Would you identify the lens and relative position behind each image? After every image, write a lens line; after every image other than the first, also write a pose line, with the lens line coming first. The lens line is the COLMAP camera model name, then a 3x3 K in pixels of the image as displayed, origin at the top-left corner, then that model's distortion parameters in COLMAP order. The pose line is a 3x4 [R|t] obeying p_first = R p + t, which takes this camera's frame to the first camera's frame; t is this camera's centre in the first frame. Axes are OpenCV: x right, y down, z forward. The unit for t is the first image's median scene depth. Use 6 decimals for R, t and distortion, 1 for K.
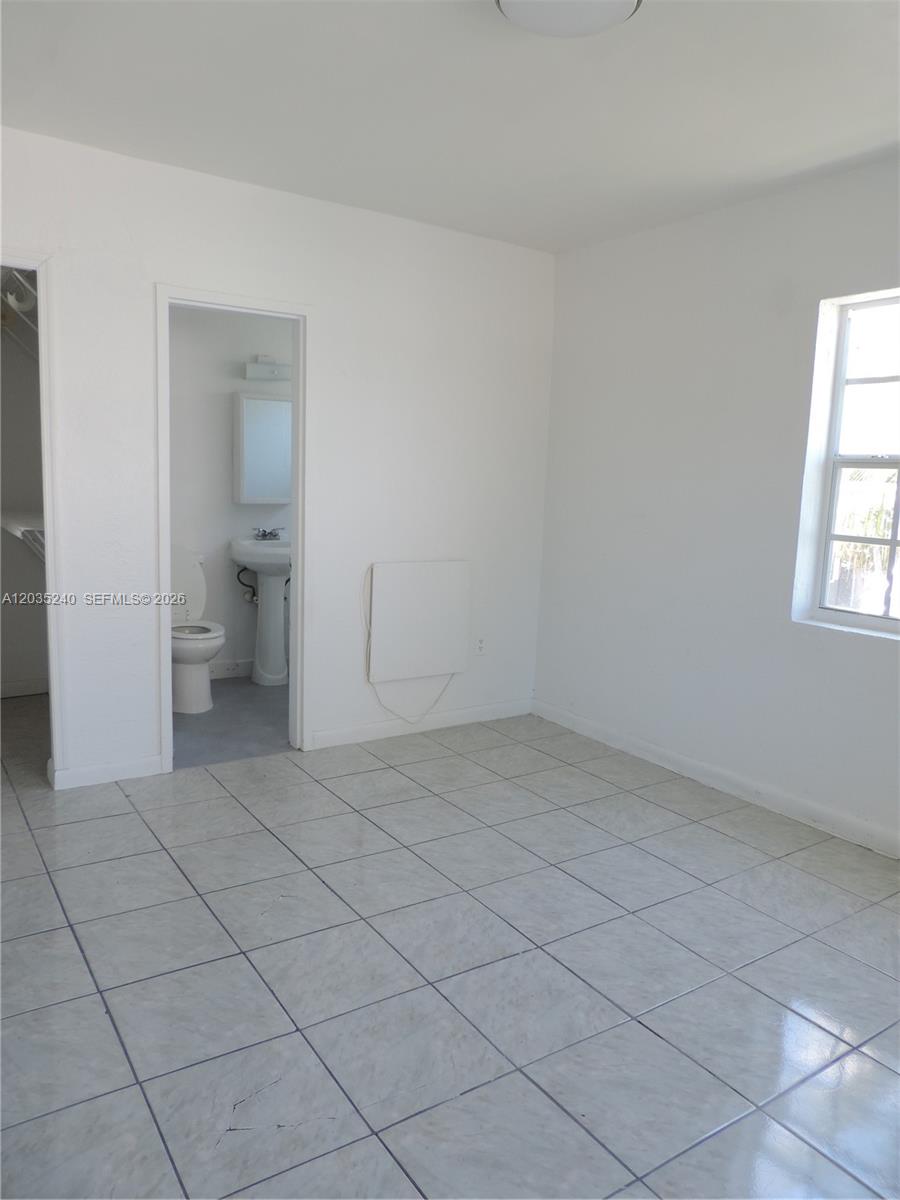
lens RADIAL K [[853.2, 0, 452.8], [0, 853.2, 586.9], [0, 0, 1]] dist [-0.049971, 0.037143]
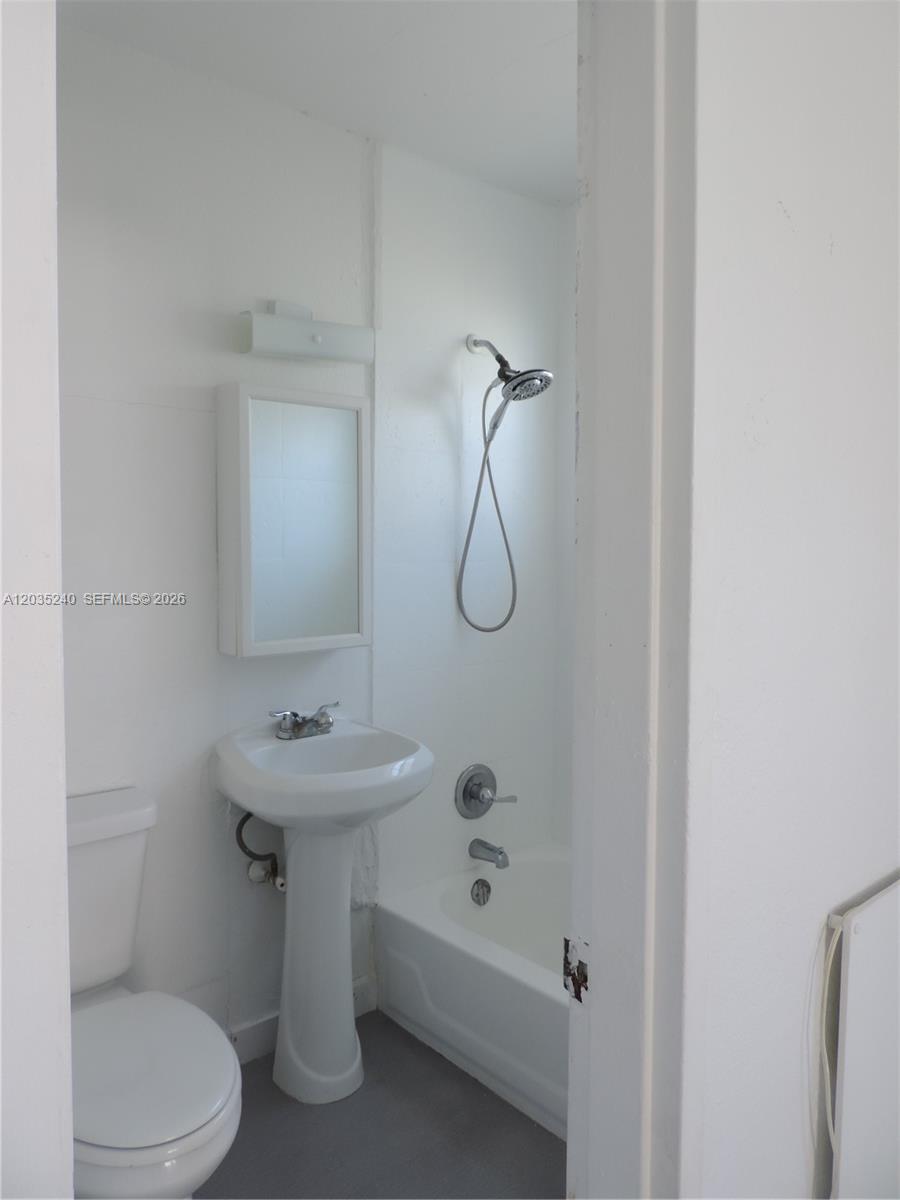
lens RADIAL K [[853.2, 0, 452.8], [0, 853.2, 586.9], [0, 0, 1]] dist [-0.049971, 0.037143]
pose [[0.993521, -0.035690, 0.107897, -0.300605], [0.045645, 0.994782, -0.091243, -0.138873], [-0.104078, 0.095577, 0.989966, 0.917662]]
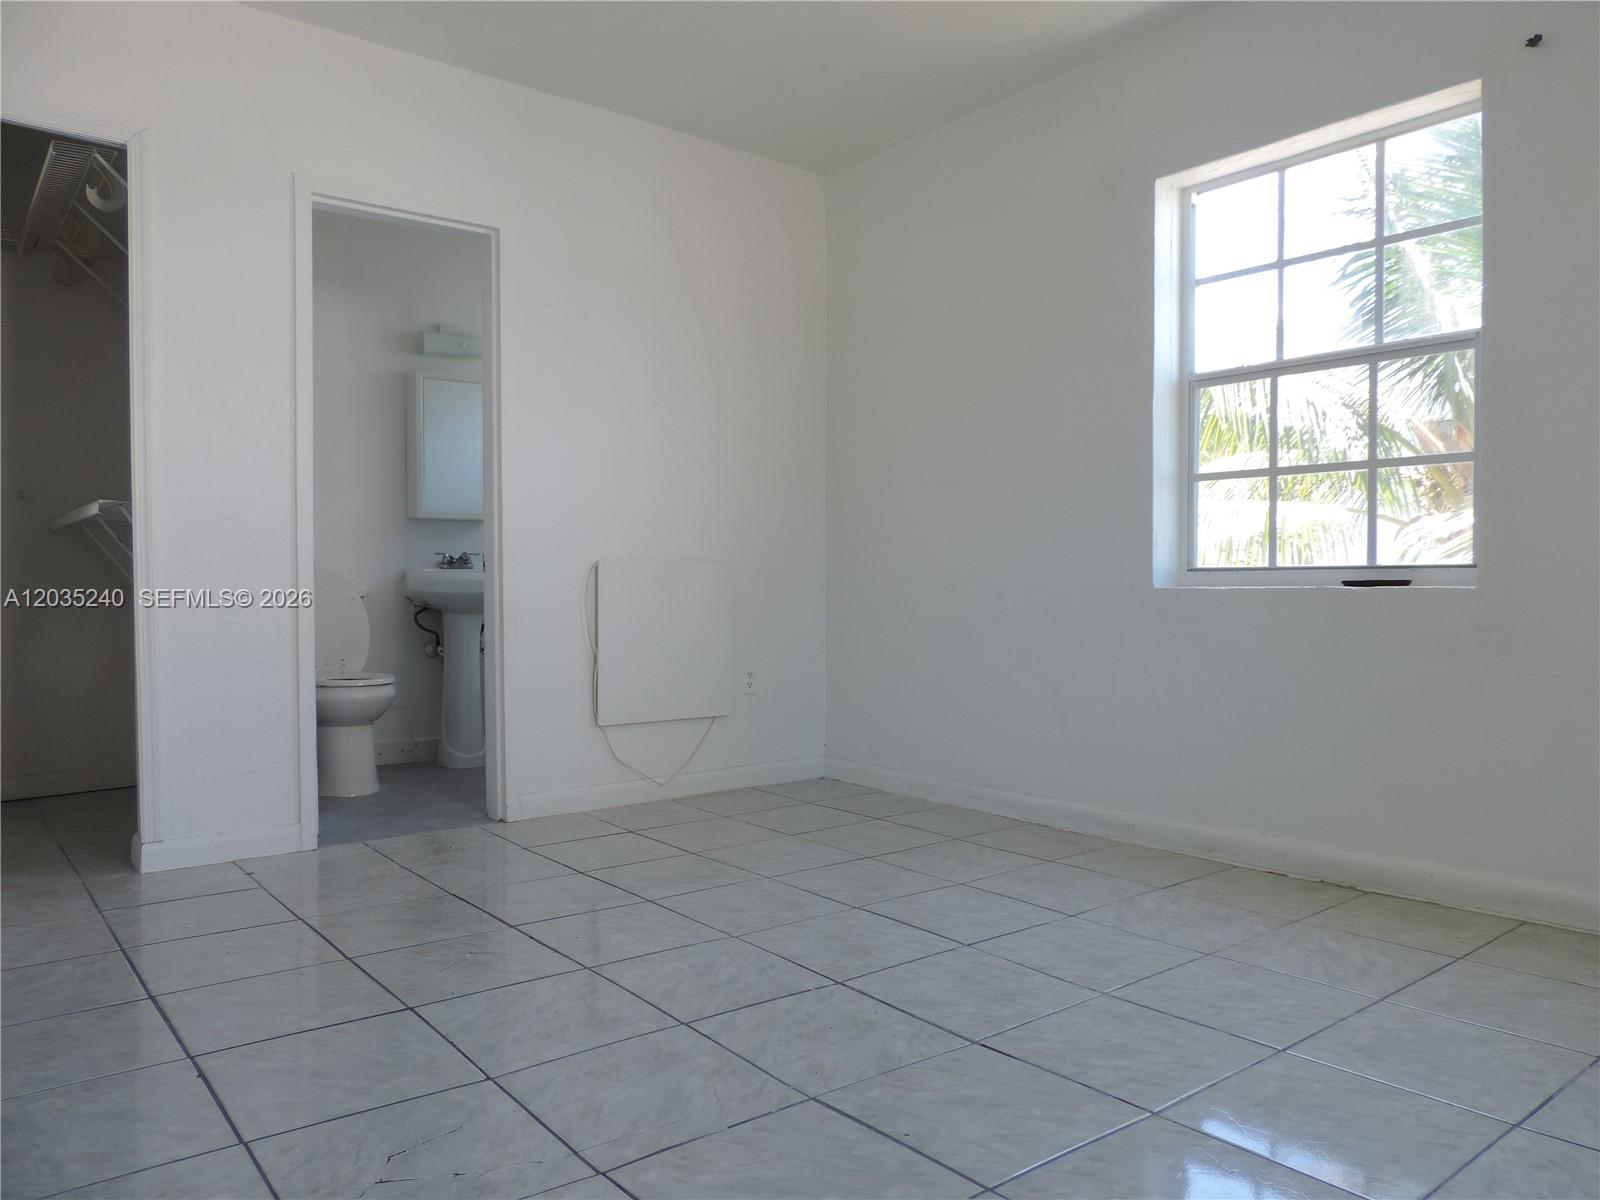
lens RADIAL K [[1137.6, 0, 809.7], [0, 1137.6, 603.2], [0, 0, 1]] dist [-0.049971, 0.037143]
pose [[0.995924, -0.040658, 0.080515, 0.010516], [0.049865, 0.992012, -0.115866, 0.164245], [-0.075161, 0.119408, 0.989996, 0.021506]]
